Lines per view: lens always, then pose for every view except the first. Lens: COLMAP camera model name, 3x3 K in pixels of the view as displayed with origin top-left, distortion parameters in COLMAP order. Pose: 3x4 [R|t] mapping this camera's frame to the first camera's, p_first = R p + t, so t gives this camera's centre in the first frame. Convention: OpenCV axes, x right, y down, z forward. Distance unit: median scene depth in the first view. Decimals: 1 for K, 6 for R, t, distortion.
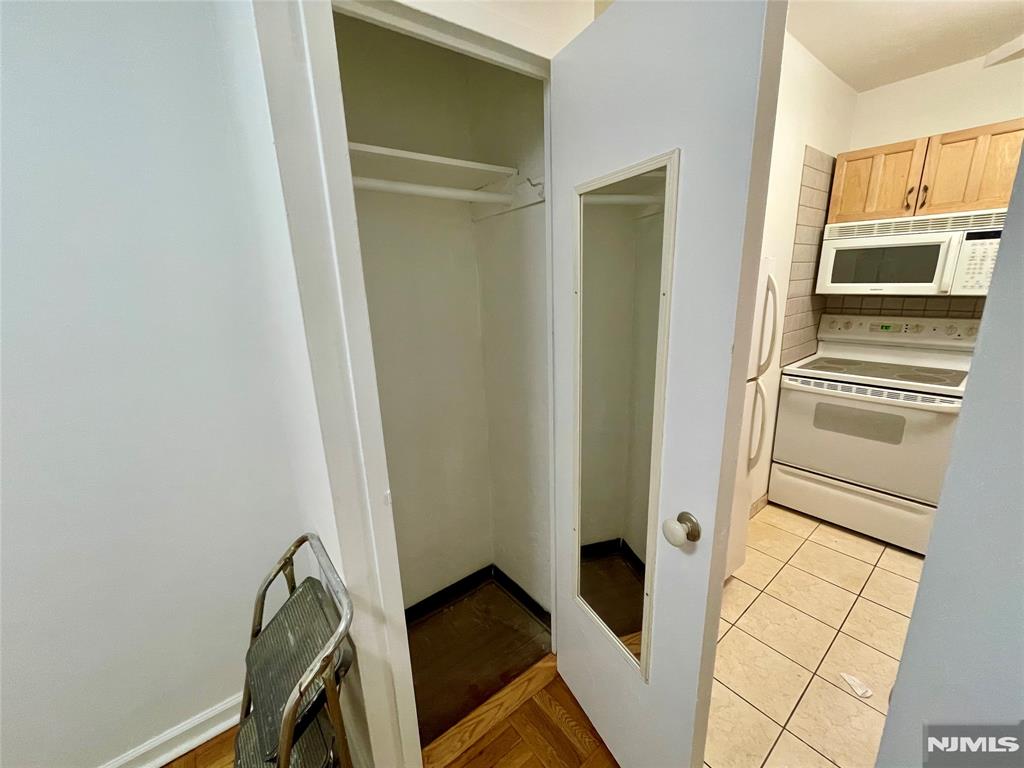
lens RADIAL K [[412.9, 0, 515.1], [0, 412.9, 384.3], [0, 0, 1]] dist [-0.004142, -0.000364]
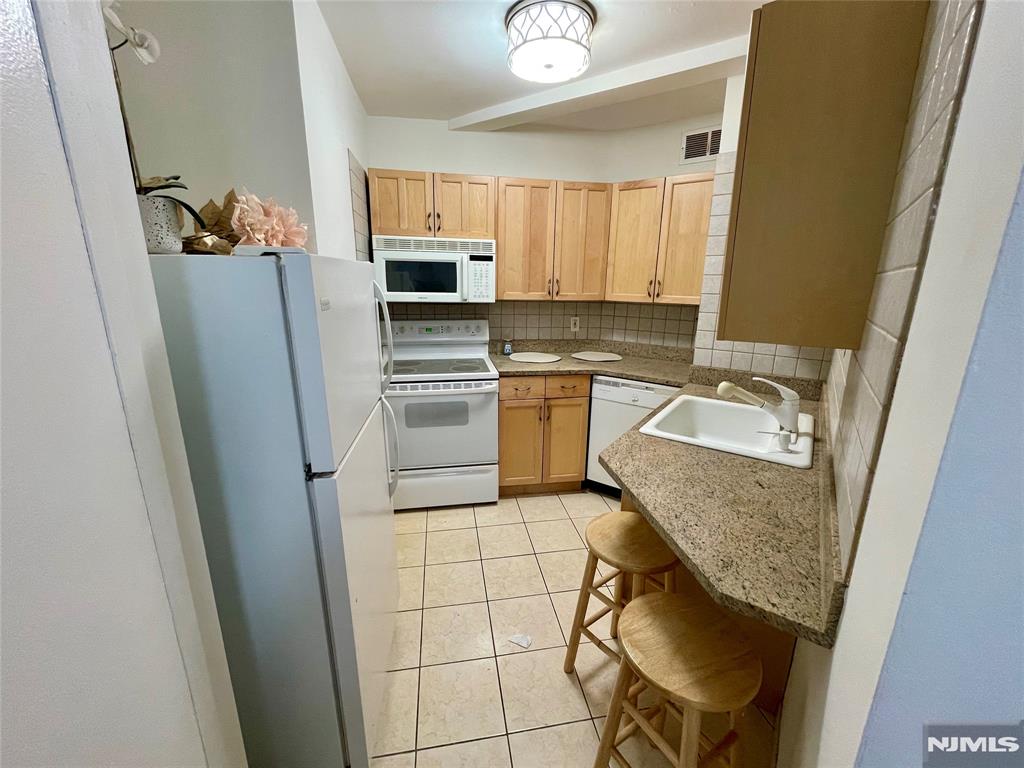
lens RADIAL K [[412.9, 0, 515.1], [0, 412.9, 384.3], [0, 0, 1]] dist [-0.004142, -0.000364]
pose [[0.481618, -0.174970, 0.858737, -0.031263], [0.188090, 0.977671, 0.093713, -0.056855], [-0.855959, 0.116386, 0.503774, 0.239265]]
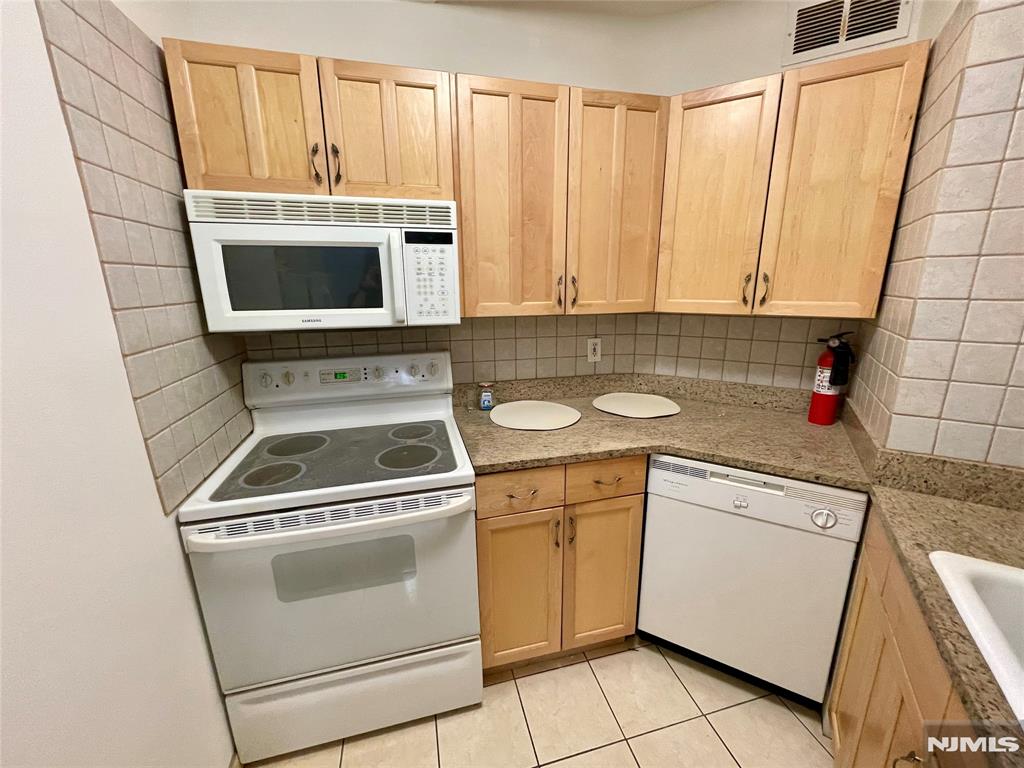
lens RADIAL K [[413.1, 0, 512.7], [0, 413.1, 385.6], [0, 0, 1]] dist [-0.004951, -0.000257]
pose [[0.414849, -0.194755, 0.888803, 0.501835], [0.223202, 0.968760, 0.108096, -0.152352], [-0.882089, 0.153539, 0.445359, 0.549724]]
